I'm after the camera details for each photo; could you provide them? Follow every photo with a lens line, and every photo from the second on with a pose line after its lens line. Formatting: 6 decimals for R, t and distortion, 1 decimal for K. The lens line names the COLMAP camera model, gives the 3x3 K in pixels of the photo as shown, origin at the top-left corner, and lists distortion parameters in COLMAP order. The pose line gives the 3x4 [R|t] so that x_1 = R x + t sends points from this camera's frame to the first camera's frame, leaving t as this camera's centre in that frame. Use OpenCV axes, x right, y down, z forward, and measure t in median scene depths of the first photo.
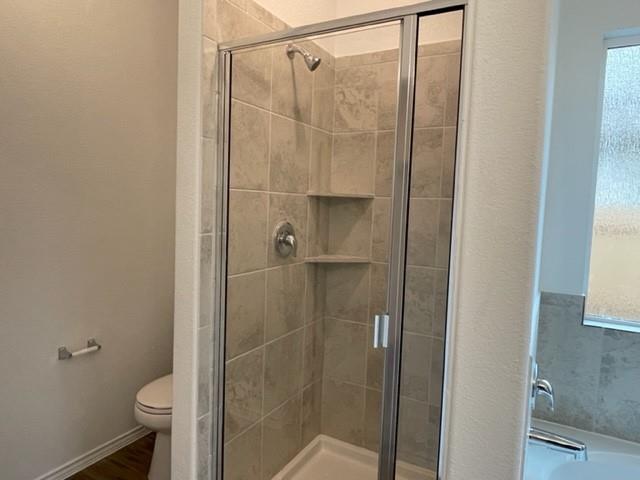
lens RADIAL K [[423.4, 0, 321.1], [0, 423.4, 236.4], [0, 0, 1]] dist [-0.007892, -0.003723]
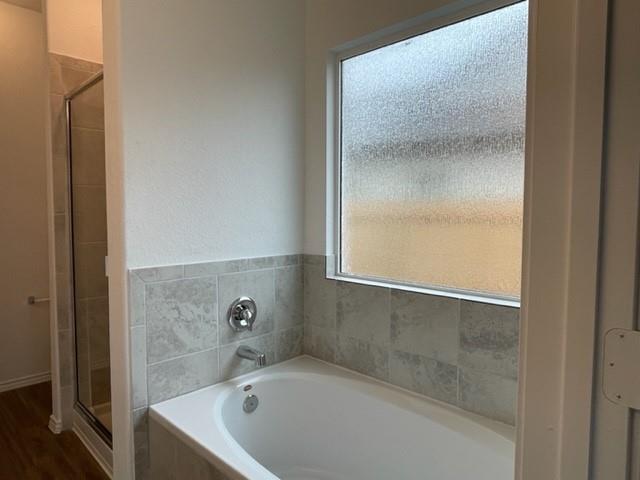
lens RADIAL K [[423.4, 0, 321.1], [0, 423.4, 236.4], [0, 0, 1]] dist [-0.007892, -0.003723]
pose [[0.962598, -0.021257, -0.270100, 0.968907], [0.014090, 0.999496, -0.028449, 0.121595], [0.270568, 0.023579, 0.962412, -0.232633]]
